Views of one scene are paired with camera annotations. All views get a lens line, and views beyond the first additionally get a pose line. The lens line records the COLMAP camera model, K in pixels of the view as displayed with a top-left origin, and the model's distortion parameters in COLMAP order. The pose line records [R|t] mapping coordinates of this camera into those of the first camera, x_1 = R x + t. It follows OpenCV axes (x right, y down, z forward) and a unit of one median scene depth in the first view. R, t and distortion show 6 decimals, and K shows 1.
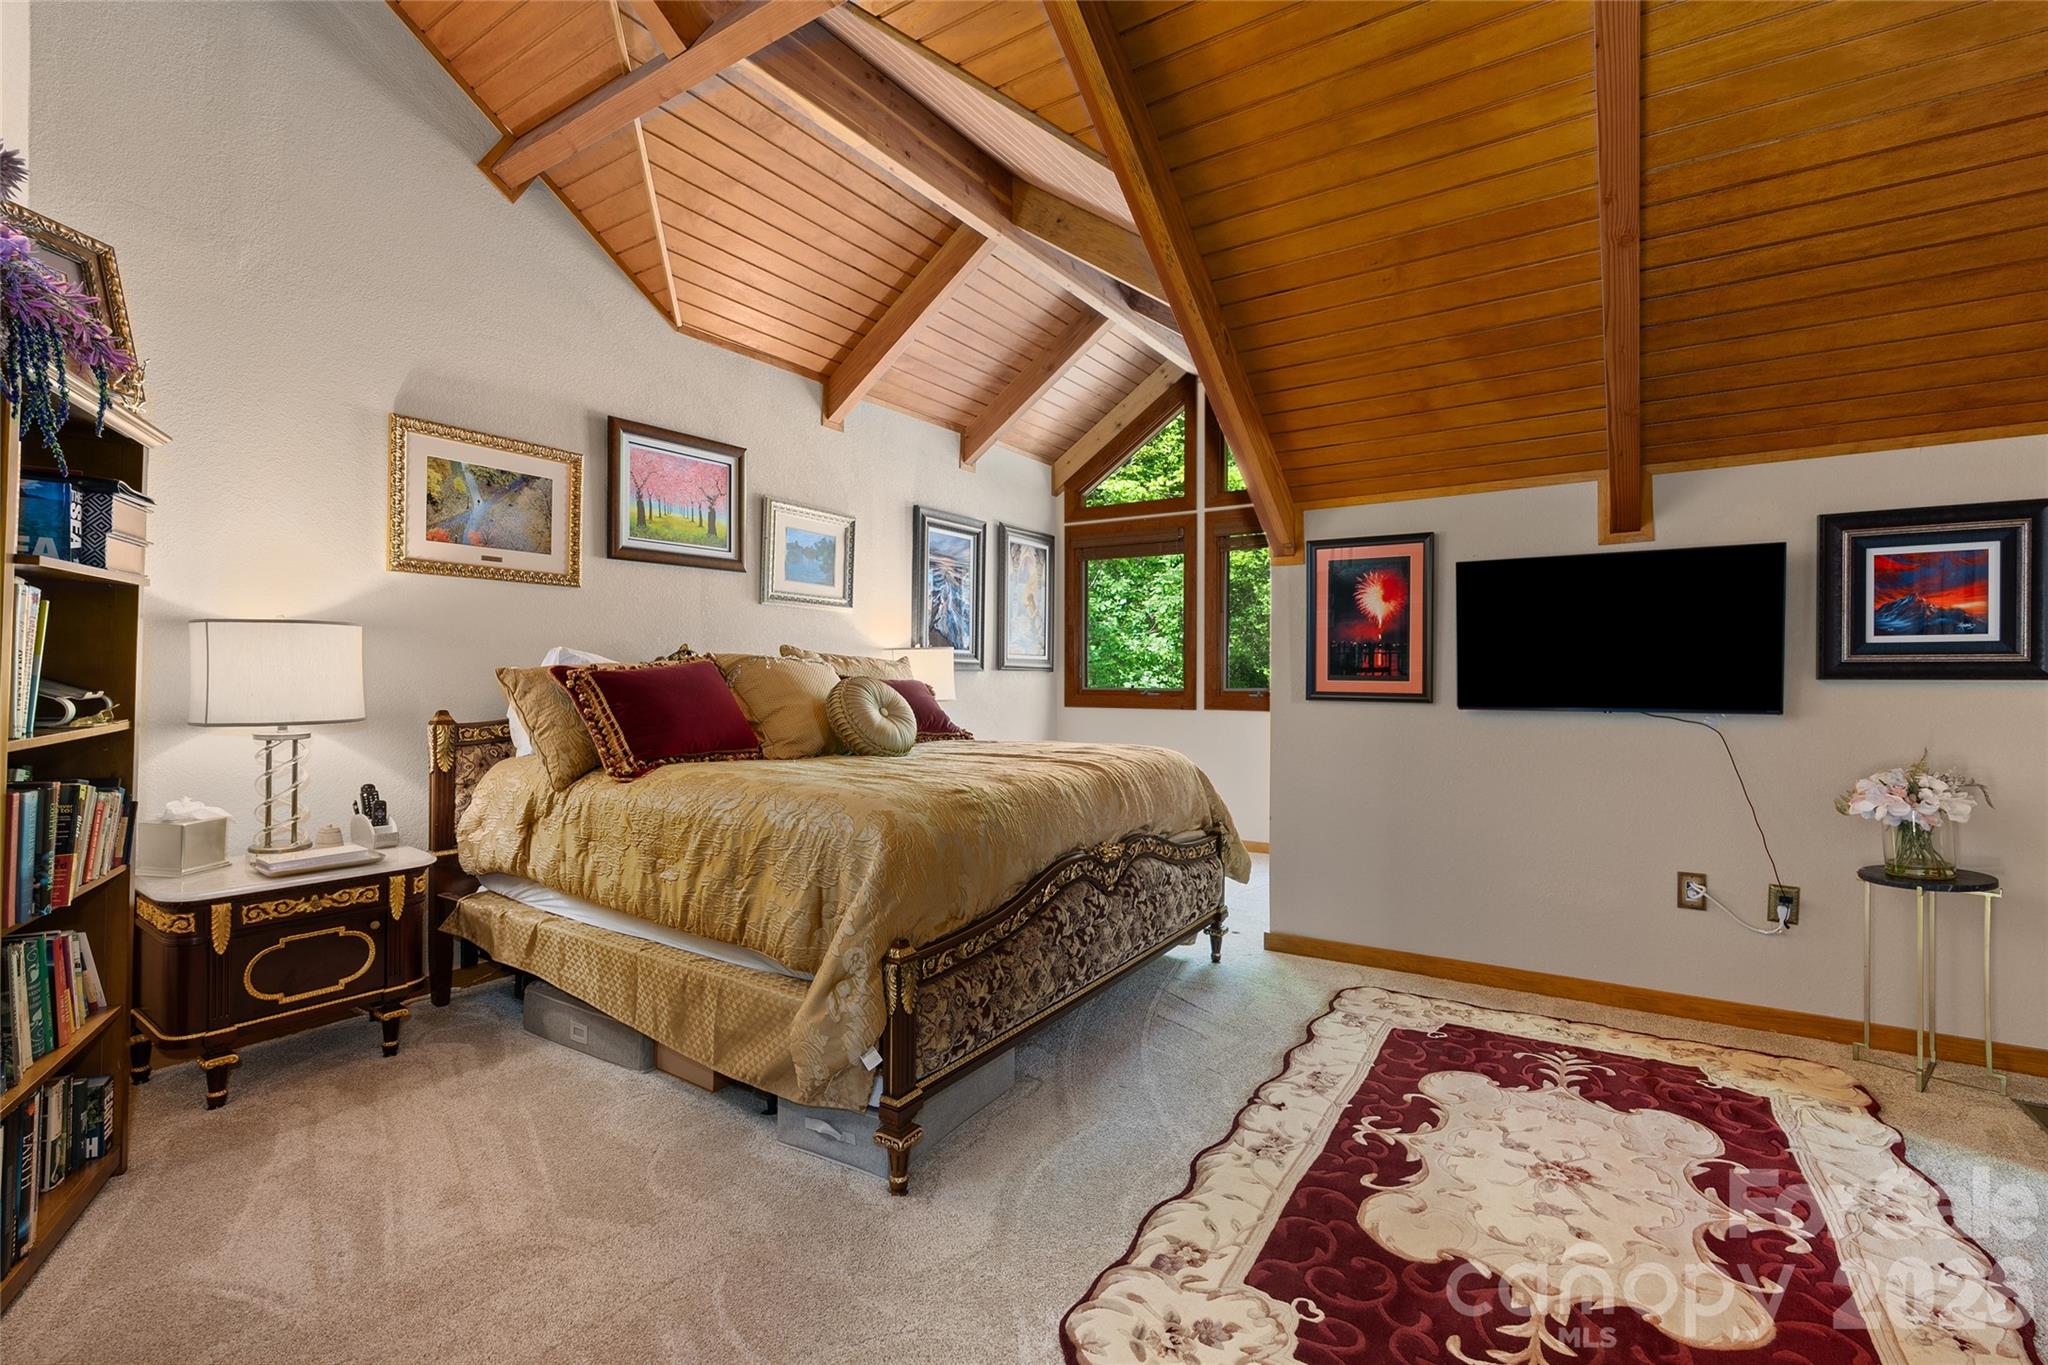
lens RADIAL K [[925.8, 0, 1024.8], [0, 925.8, 676.1], [0, 0, 1]] dist [-0.007913, 0.001763]
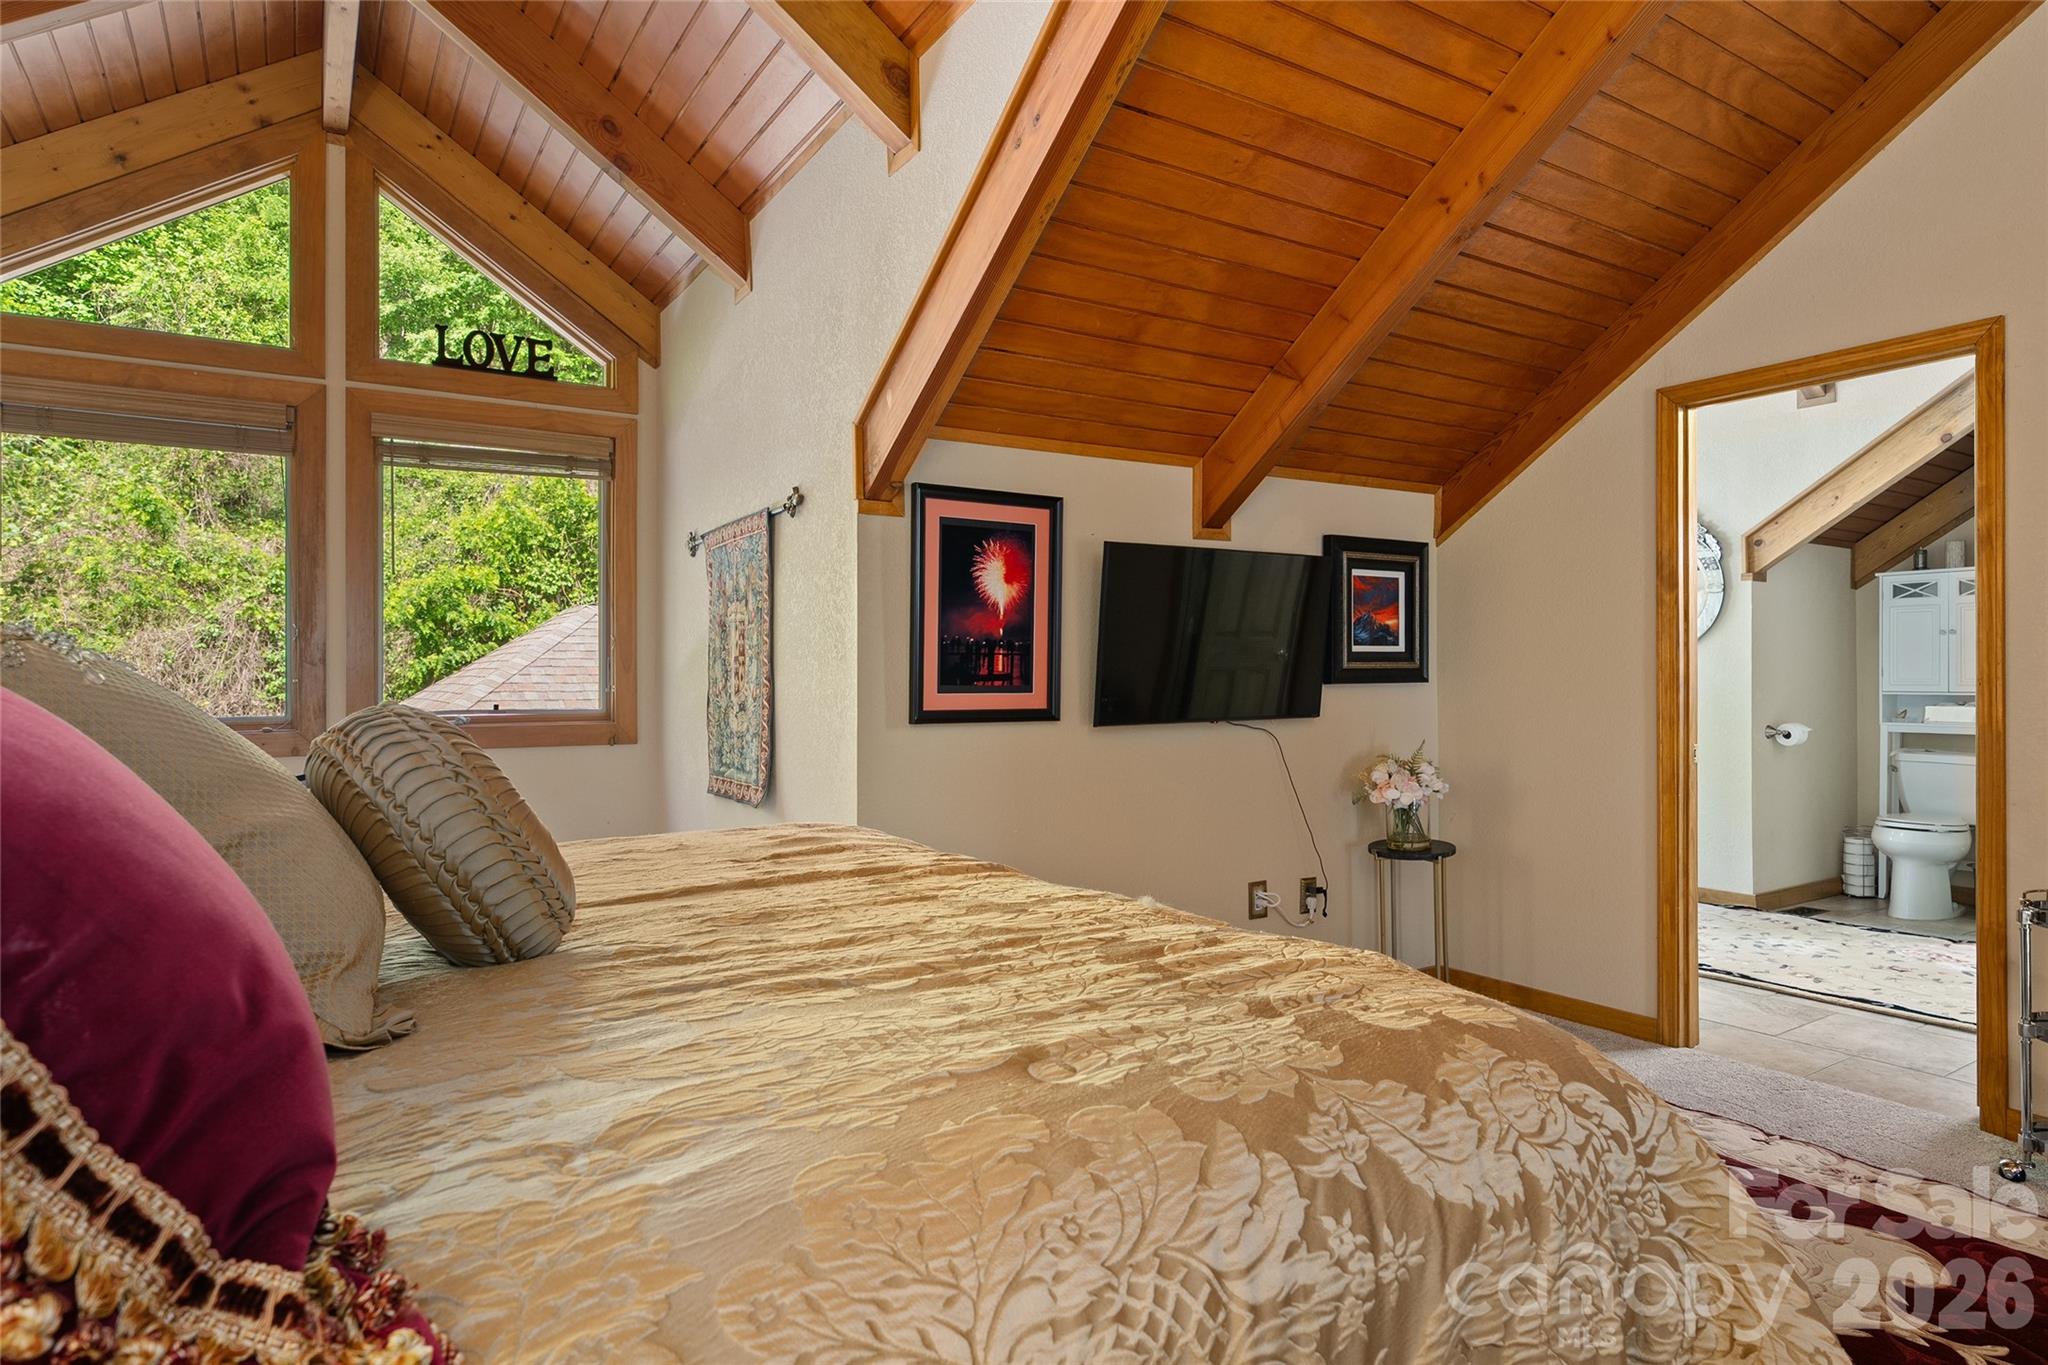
lens RADIAL K [[1146.9, 0, 1028.2], [0, 1146.9, 673.8], [0, 0, 1]] dist [-0.003769, -0.001075]
pose [[0.400942, -0.000440, 0.916103, -0.436215], [0.012189, 0.999914, -0.004854, -0.005345], [-0.916022, 0.013112, 0.400913, 0.637294]]
